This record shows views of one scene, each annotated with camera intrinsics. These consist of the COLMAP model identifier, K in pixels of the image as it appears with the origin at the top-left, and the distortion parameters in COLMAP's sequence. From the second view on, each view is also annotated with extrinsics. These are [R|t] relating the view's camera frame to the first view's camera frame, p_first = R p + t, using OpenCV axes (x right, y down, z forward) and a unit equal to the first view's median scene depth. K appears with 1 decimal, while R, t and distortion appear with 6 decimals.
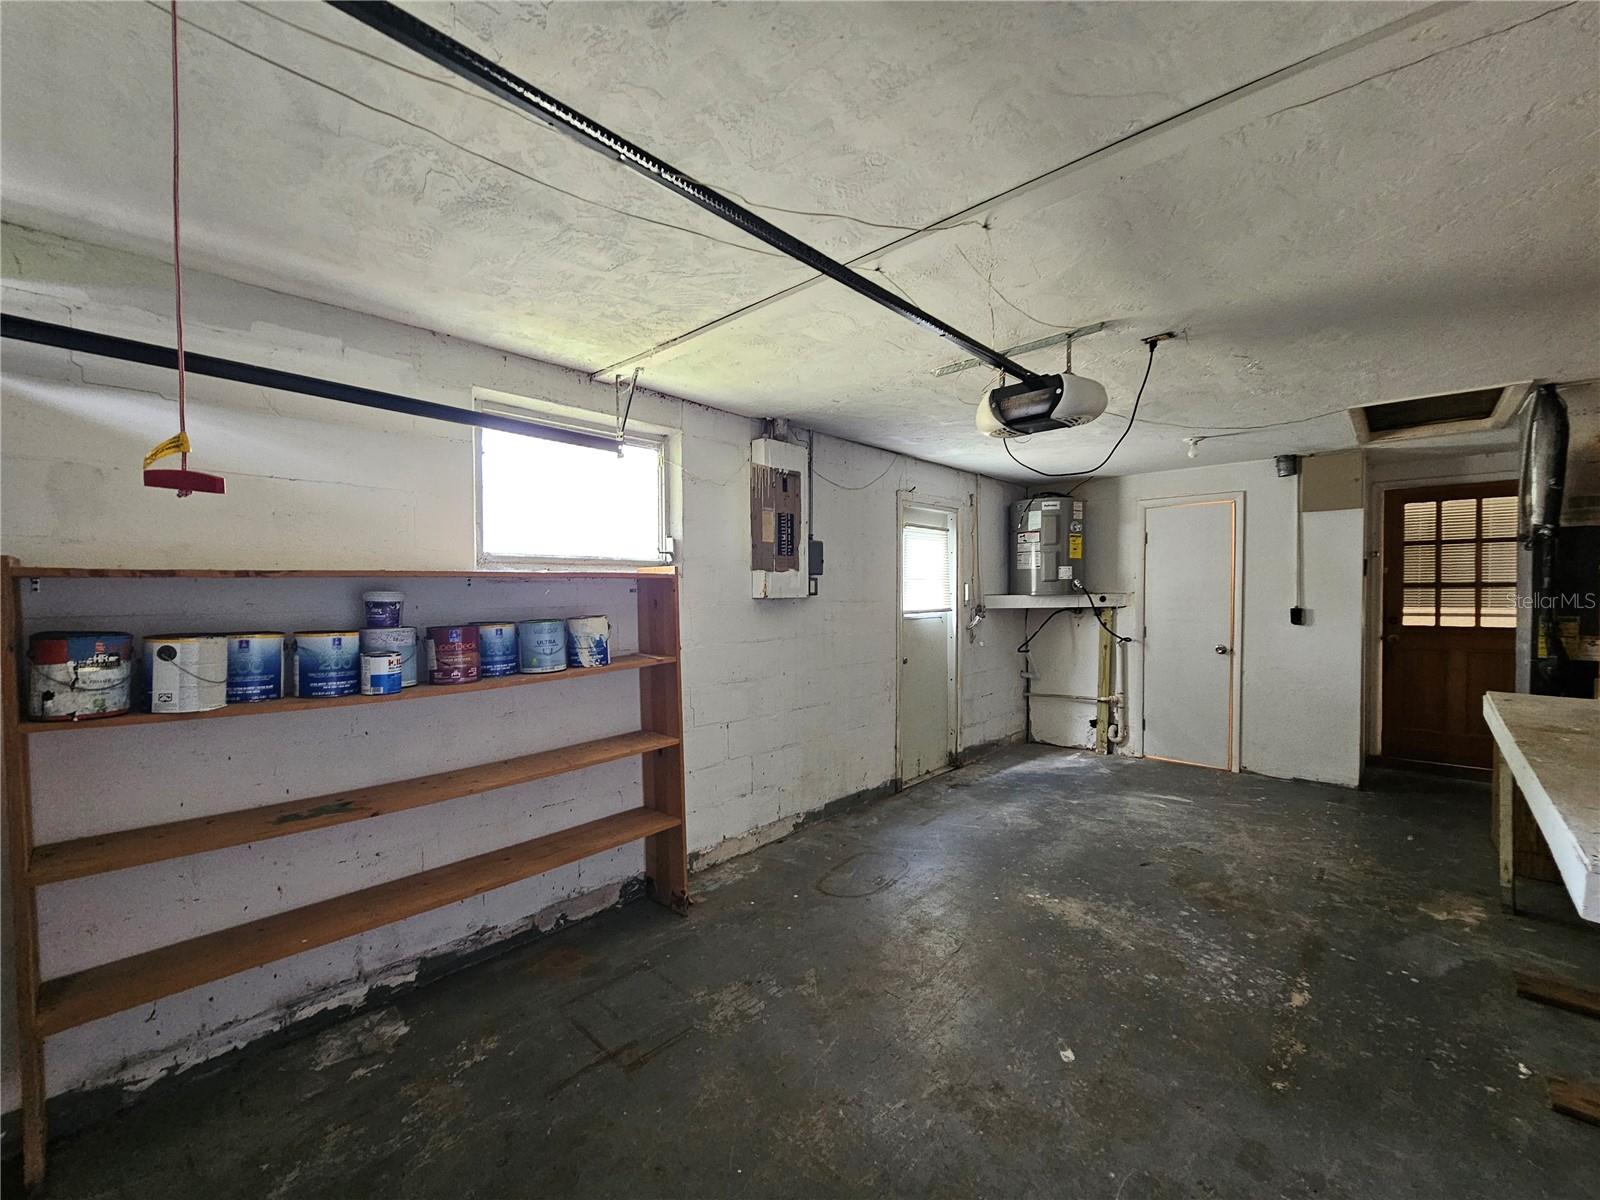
lens RADIAL K [[659.4, 0, 796.9], [0, 659.4, 602.2], [0, 0, 1]] dist [0.000040, 0.000155]
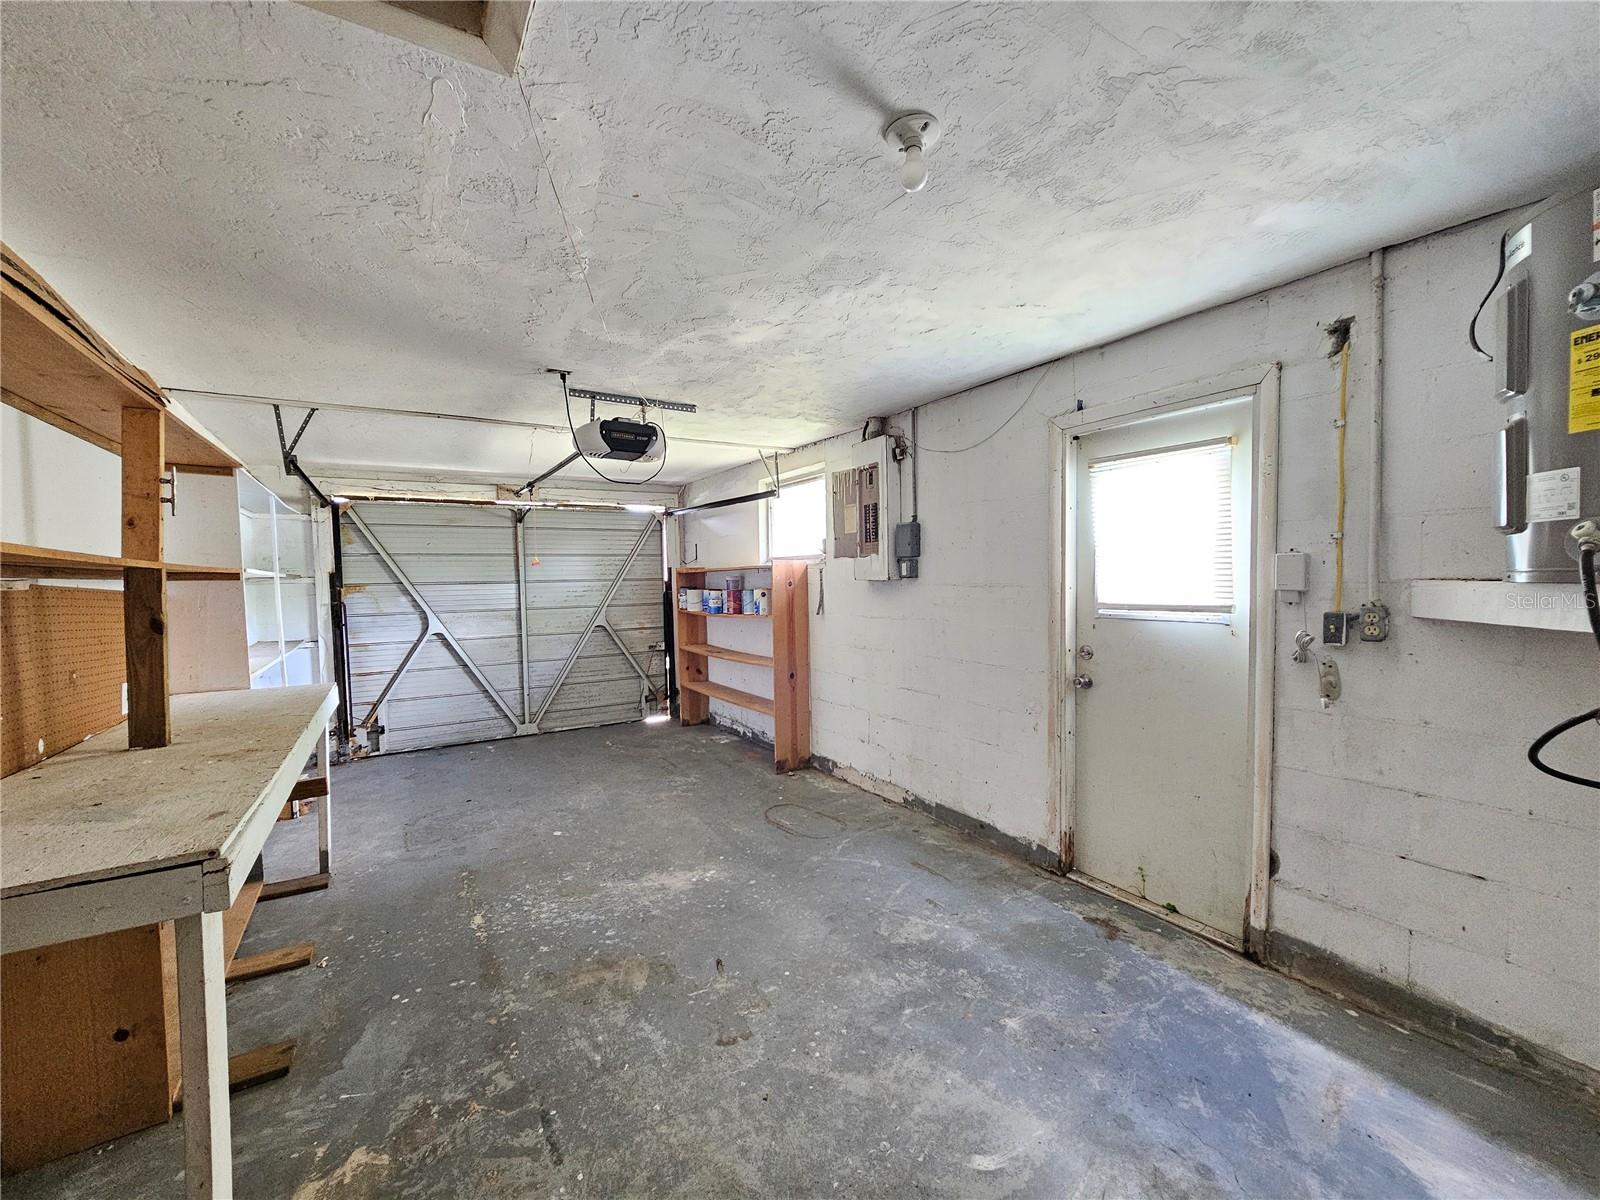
lens RADIAL K [[659.4, 0, 796.9], [0, 659.4, 602.2], [0, 0, 1]] dist [0.000040, 0.000155]
pose [[-0.269549, 0.048312, -0.961774, 1.067732], [0.001276, 0.998758, 0.049812, -0.024529], [0.962986, 0.012199, -0.269276, 1.156682]]
